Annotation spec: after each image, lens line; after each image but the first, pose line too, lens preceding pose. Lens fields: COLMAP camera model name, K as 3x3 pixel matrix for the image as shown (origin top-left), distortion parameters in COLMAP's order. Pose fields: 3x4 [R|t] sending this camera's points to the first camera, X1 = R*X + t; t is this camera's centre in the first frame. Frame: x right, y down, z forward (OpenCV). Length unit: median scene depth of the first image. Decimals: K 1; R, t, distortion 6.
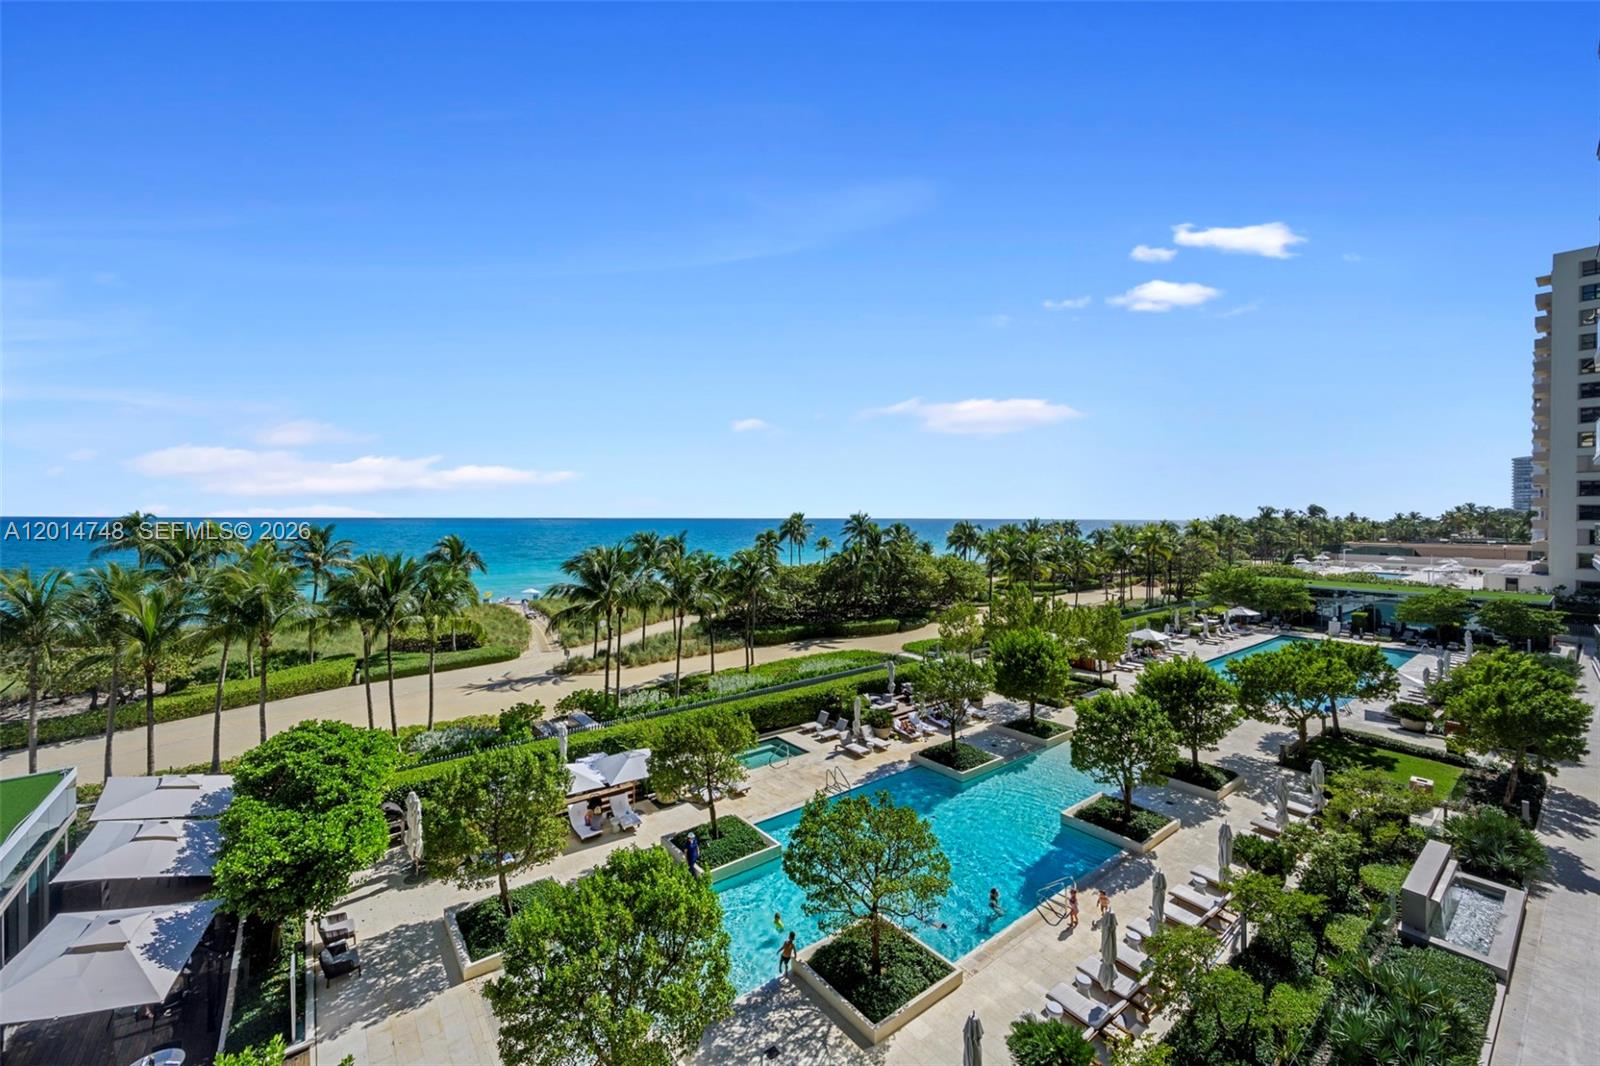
lens RADIAL K [[637.8, 0, 807.0], [0, 637.8, 513.8], [0, 0, 1]] dist [-0.001398, -0.000621]
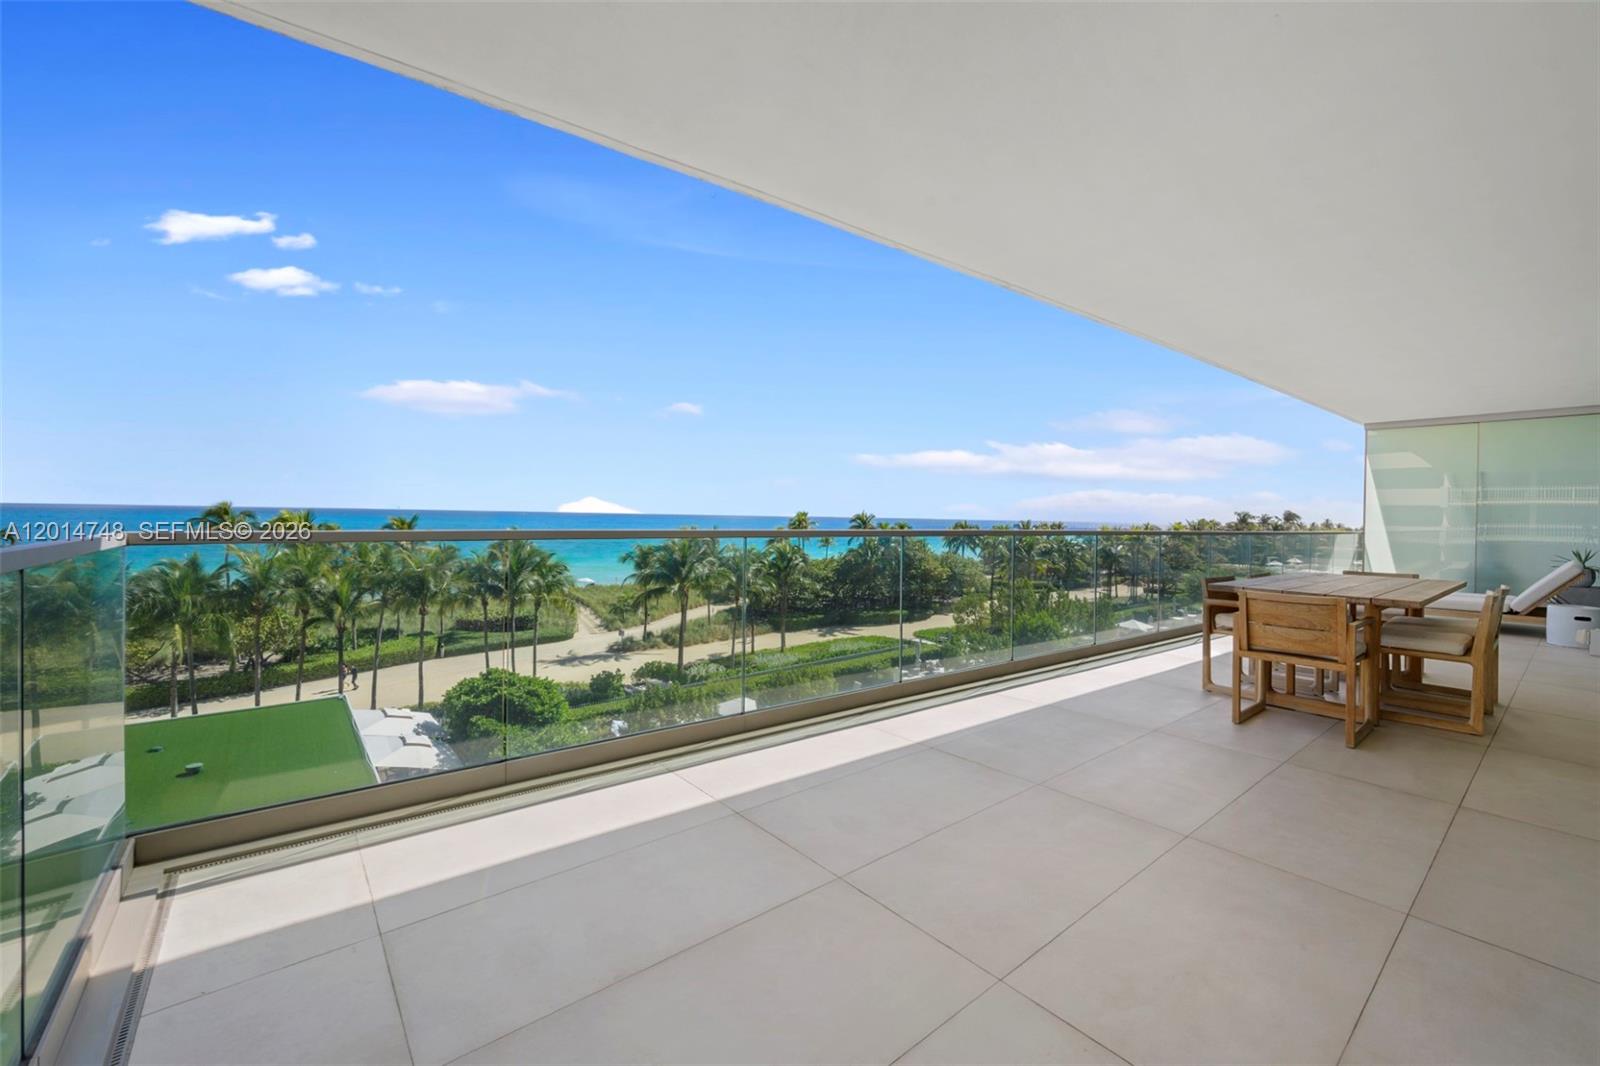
lens RADIAL K [[637.8, 0, 807.0], [0, 637.8, 513.8], [0, 0, 1]] dist [-0.001398, -0.000621]
pose [[0.999650, 0.015590, 0.021381, -0.057336], [-0.015648, 0.999874, 0.002557, 0.000225], [-0.021339, -0.002890, 0.999768, -0.092630]]
